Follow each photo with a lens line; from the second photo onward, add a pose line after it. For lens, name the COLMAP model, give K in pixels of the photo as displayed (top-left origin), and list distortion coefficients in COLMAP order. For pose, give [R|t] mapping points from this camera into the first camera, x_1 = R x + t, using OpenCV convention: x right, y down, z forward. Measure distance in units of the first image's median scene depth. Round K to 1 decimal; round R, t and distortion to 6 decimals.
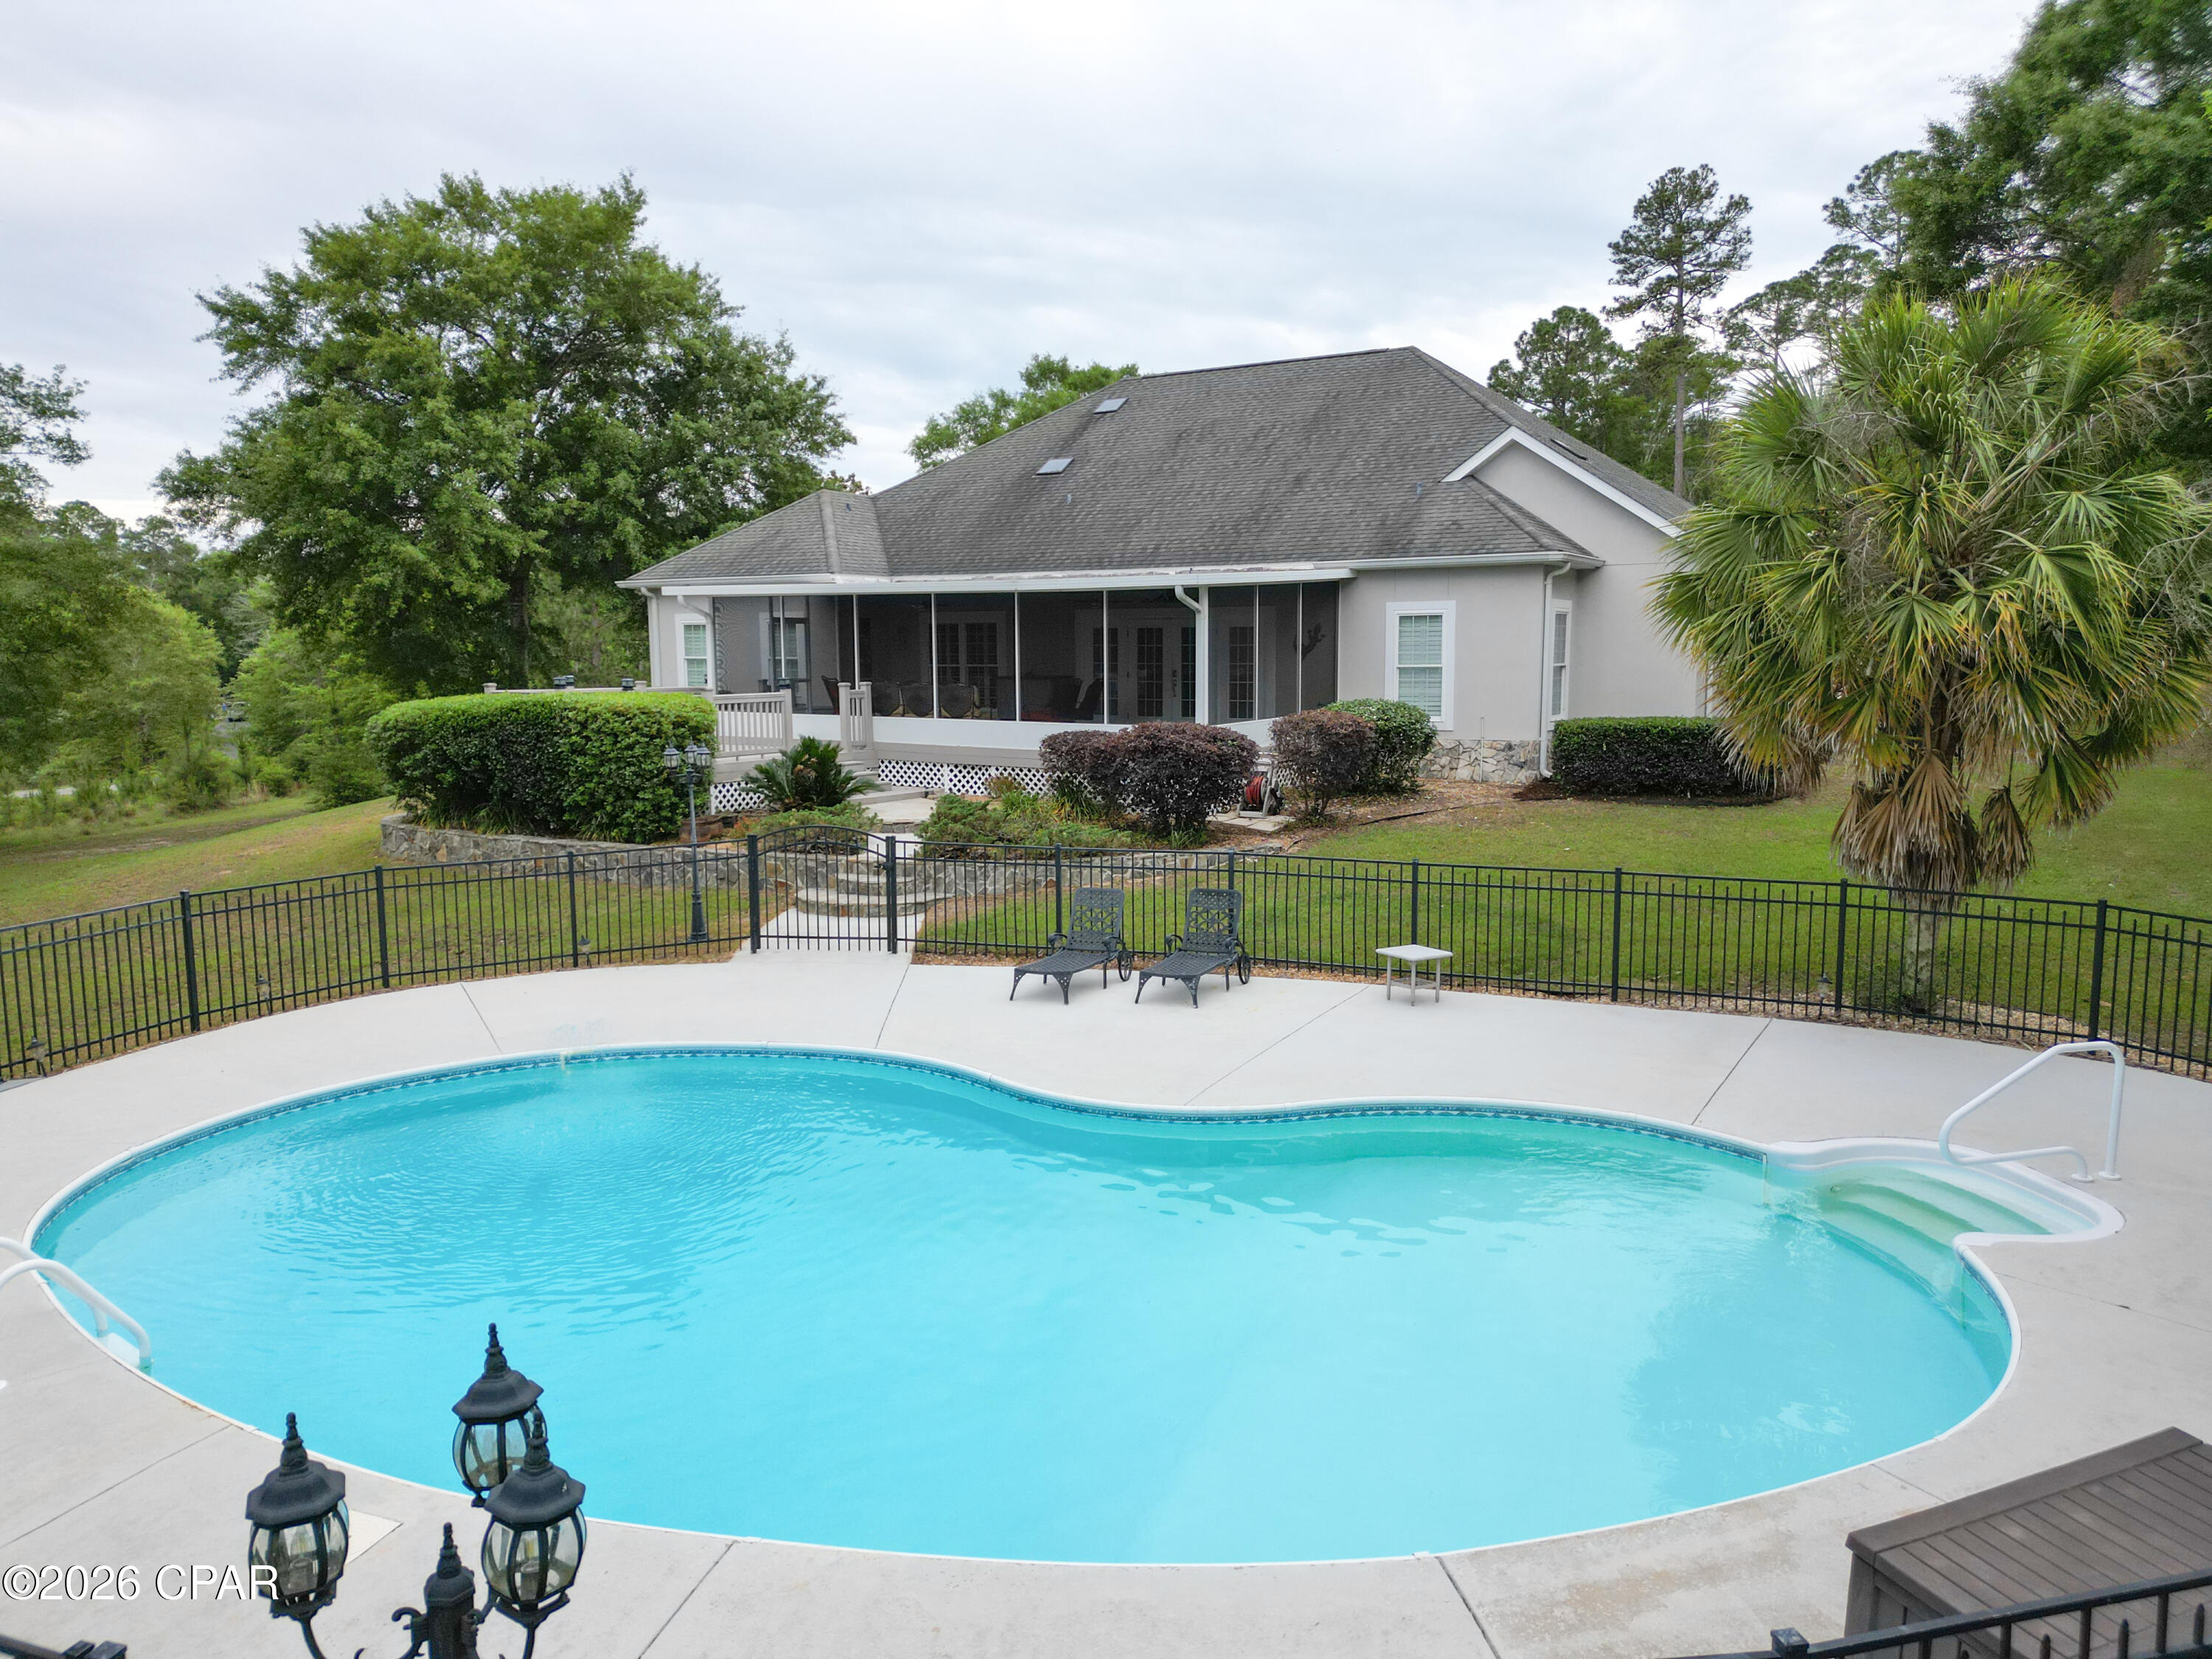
lens RADIAL K [[1553.8, 0, 1106.8], [0, 1553.8, 832.7], [0, 0, 1]] dist [0.032921, -0.022659]
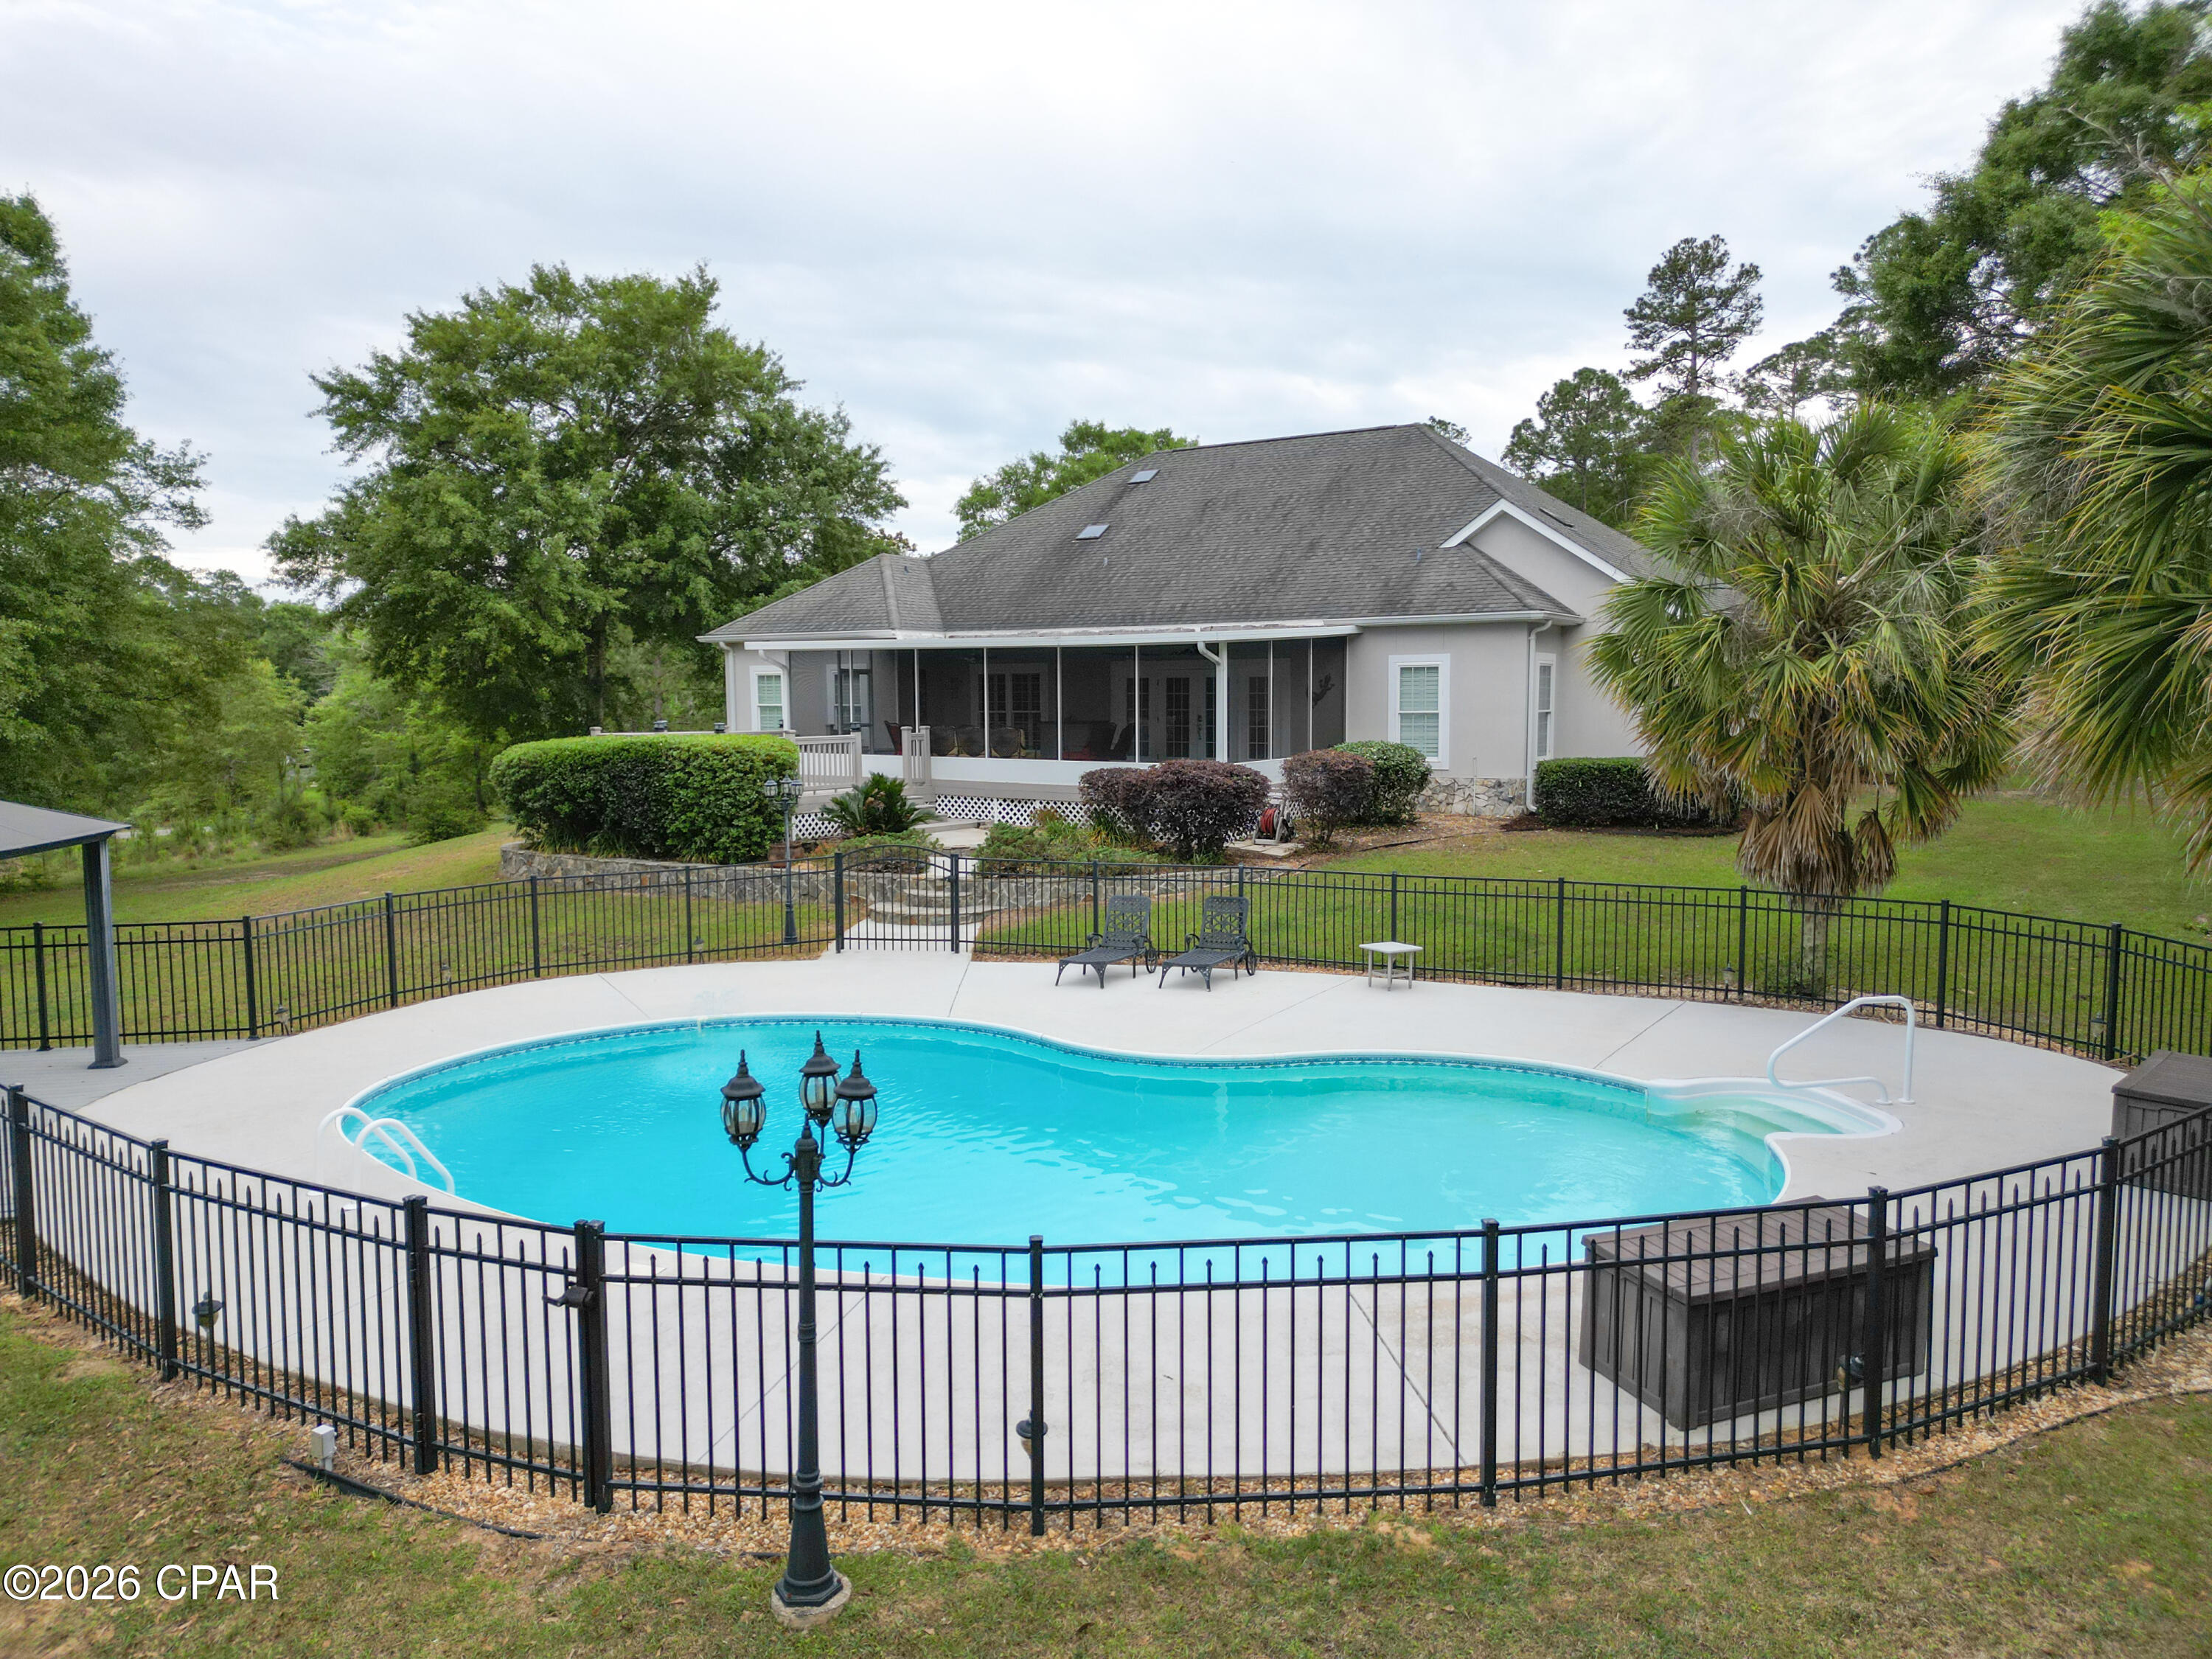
lens RADIAL K [[1553.8, 0, 1104.5], [0, 1553.8, 830.7], [0, 0, 1]] dist [0.032921, -0.022659]
pose [[0.999700, 0.002240, -0.024371, 0.002784], [-0.003026, 0.999475, -0.032247, 0.014662], [0.024286, 0.032311, 0.999183, -0.118553]]
